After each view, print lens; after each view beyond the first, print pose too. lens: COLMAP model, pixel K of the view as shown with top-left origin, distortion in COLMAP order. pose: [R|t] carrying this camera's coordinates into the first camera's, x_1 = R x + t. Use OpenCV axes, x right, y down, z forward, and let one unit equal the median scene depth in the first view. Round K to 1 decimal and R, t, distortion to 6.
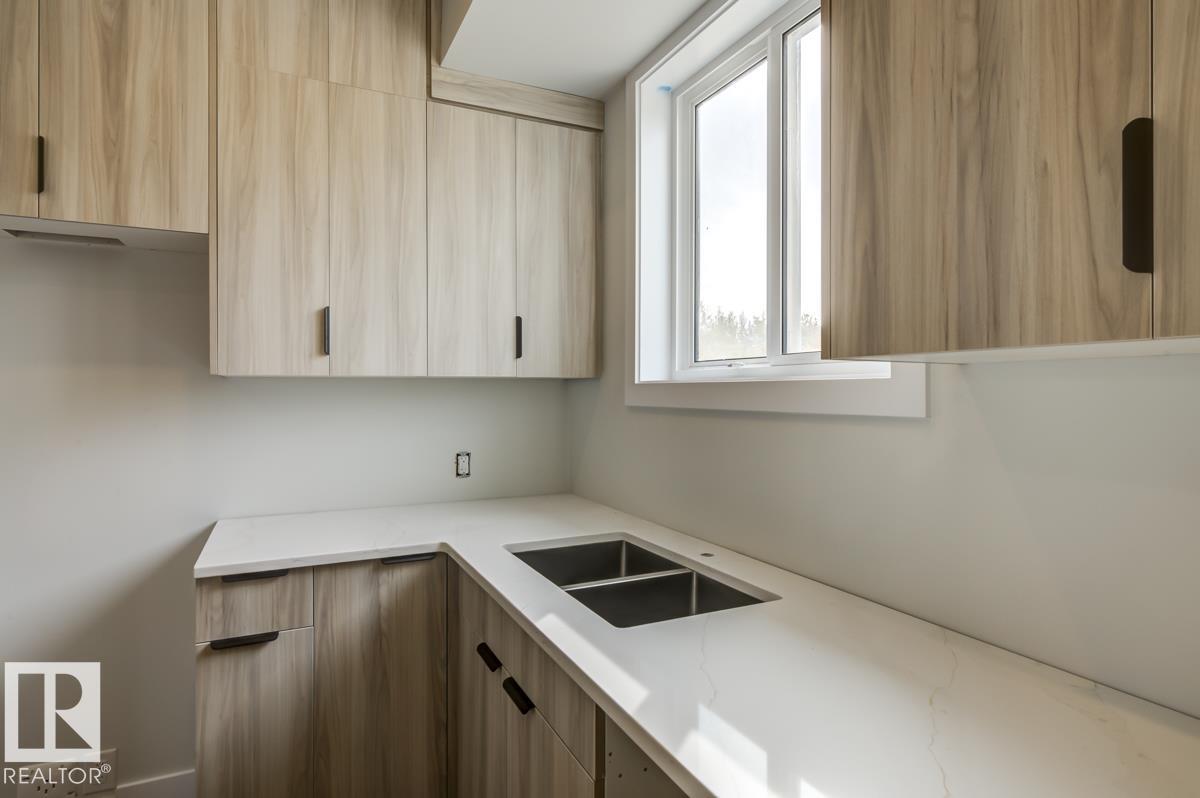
lens RADIAL K [[641.1, 0, 609.2], [0, 641.1, 391.4], [0, 0, 1]] dist [-0.003760, 0.002252]
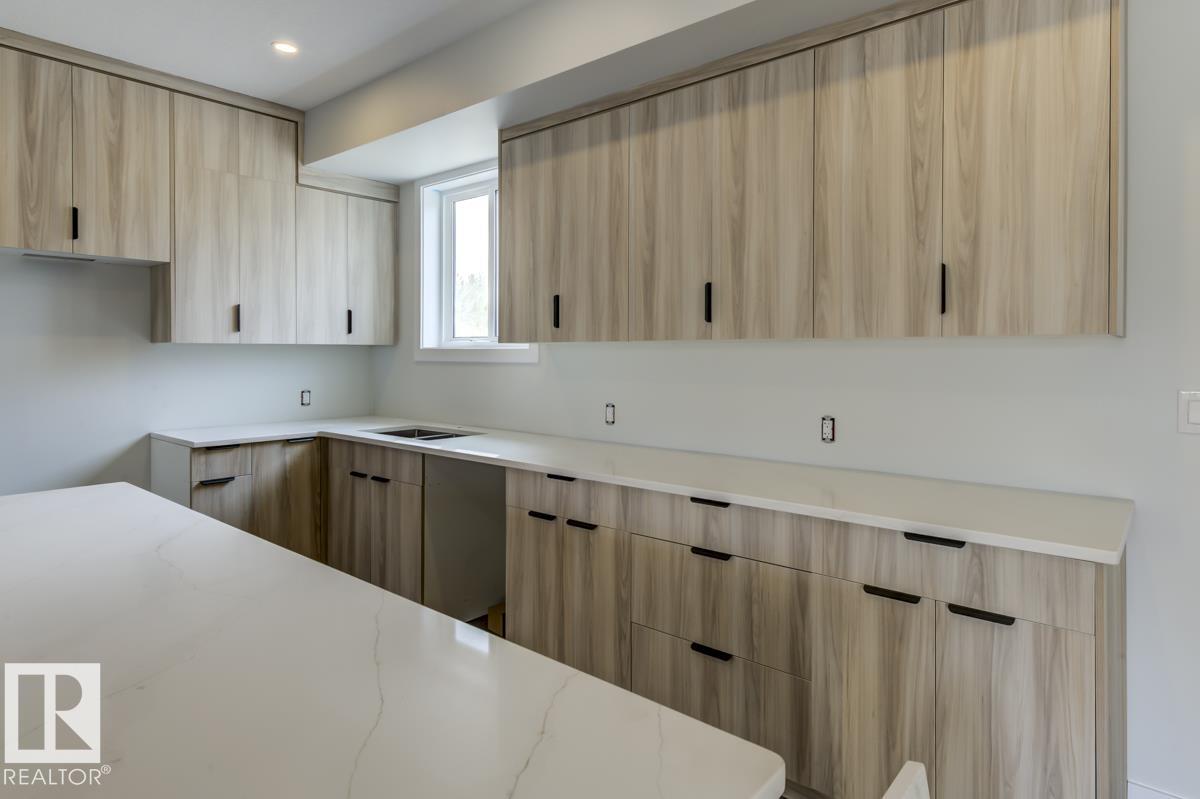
lens RADIAL K [[651.6, 0, 631.7], [0, 651.6, 360.7], [0, 0, 1]] dist [-0.008187, 0.004536]
pose [[0.915655, -0.000725, 0.401965, -0.179247], [-0.004076, 0.999930, 0.011088, -0.001620], [-0.401945, -0.011791, 0.915588, -1.114809]]
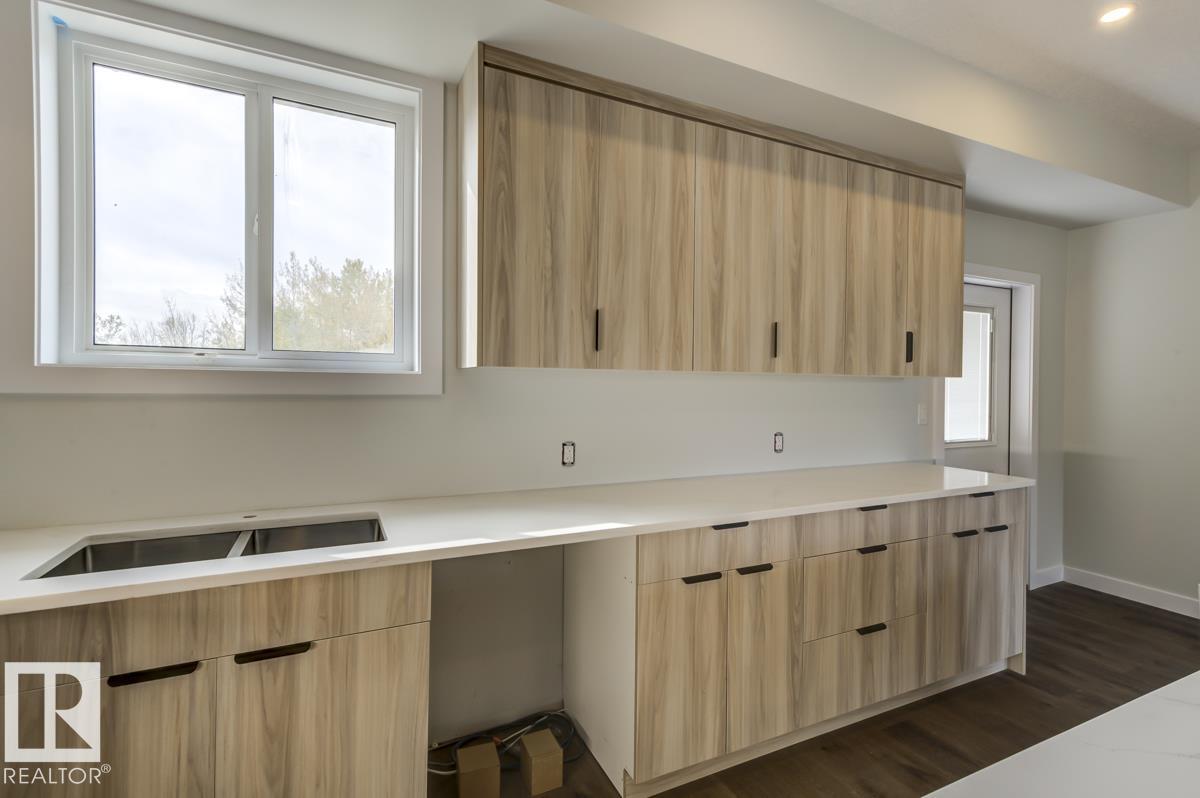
lens RADIAL K [[543.1, 0, 596.3], [0, 543.1, 394.4], [0, 0, 1]] dist [0.006458, -0.002705]
pose [[0.041520, -0.017260, 0.998989, -0.724080], [-0.013848, 0.999745, 0.017849, 0.002690], [-0.999042, -0.014575, 0.041271, 0.275590]]
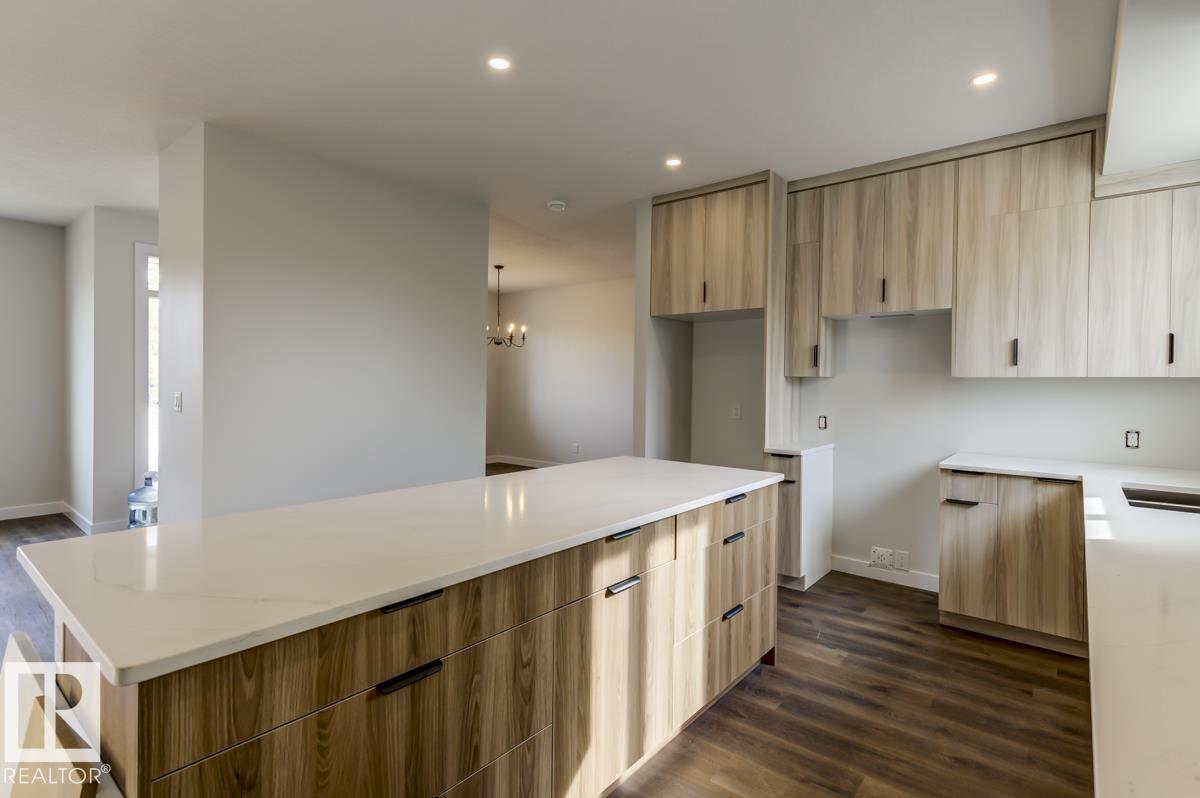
lens RADIAL K [[576.9, 0, 605.8], [0, 576.9, 390.0], [0, 0, 1]] dist [0.000279, 0.000139]
pose [[0.416994, 0.018395, -0.908723, 0.579578], [-0.009319, 0.999829, 0.015963, -0.003337], [0.908862, 0.001812, 0.417094, -0.755964]]
